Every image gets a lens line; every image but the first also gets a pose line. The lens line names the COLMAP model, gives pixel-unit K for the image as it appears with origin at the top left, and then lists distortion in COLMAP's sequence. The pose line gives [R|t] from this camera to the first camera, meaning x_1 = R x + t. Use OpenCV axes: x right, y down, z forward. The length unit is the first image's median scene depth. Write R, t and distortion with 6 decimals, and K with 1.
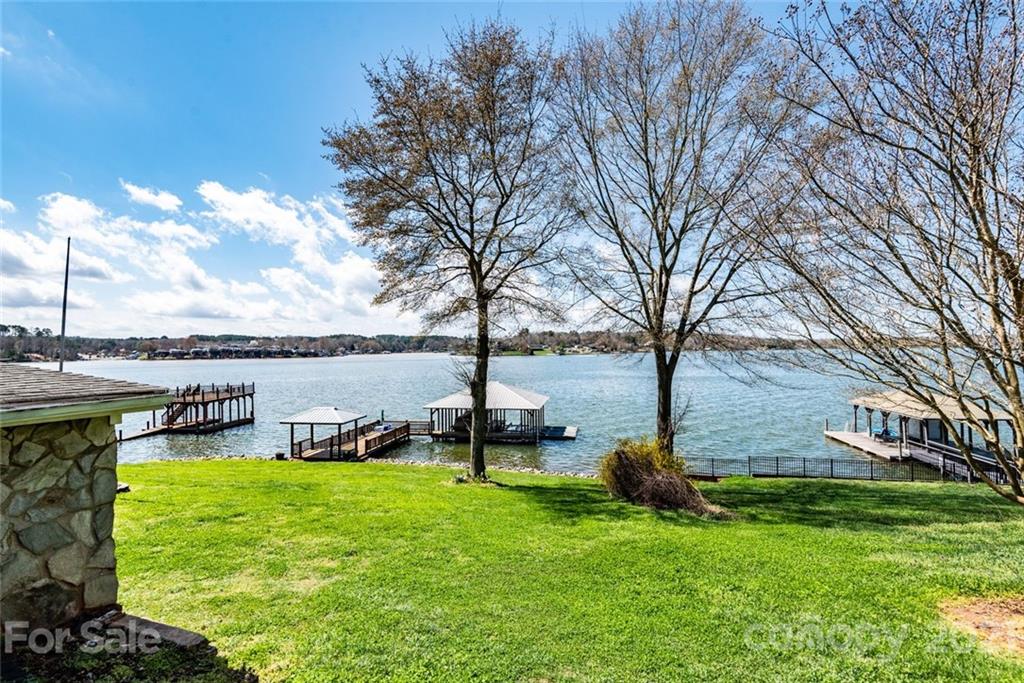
lens RADIAL K [[466.6, 0, 512.0], [0, 466.6, 341.5], [0, 0, 1]] dist [0.038145, -0.020669]
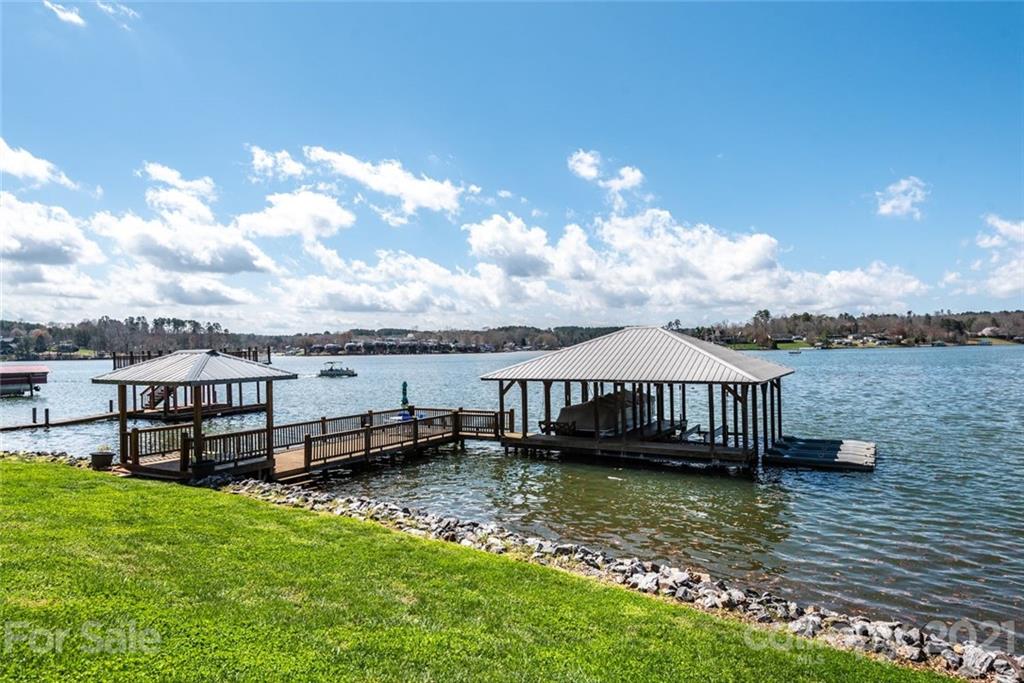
lens RADIAL K [[565.5, 0, 512.0], [0, 565.5, 341.5], [0, 0, 1]] dist [0.015227, -0.000707]
pose [[0.921761, -0.023983, -0.387015, 0.014147], [0.019838, 0.999695, -0.014700, 0.031289], [0.387250, 0.005872, 0.921956, 0.138079]]
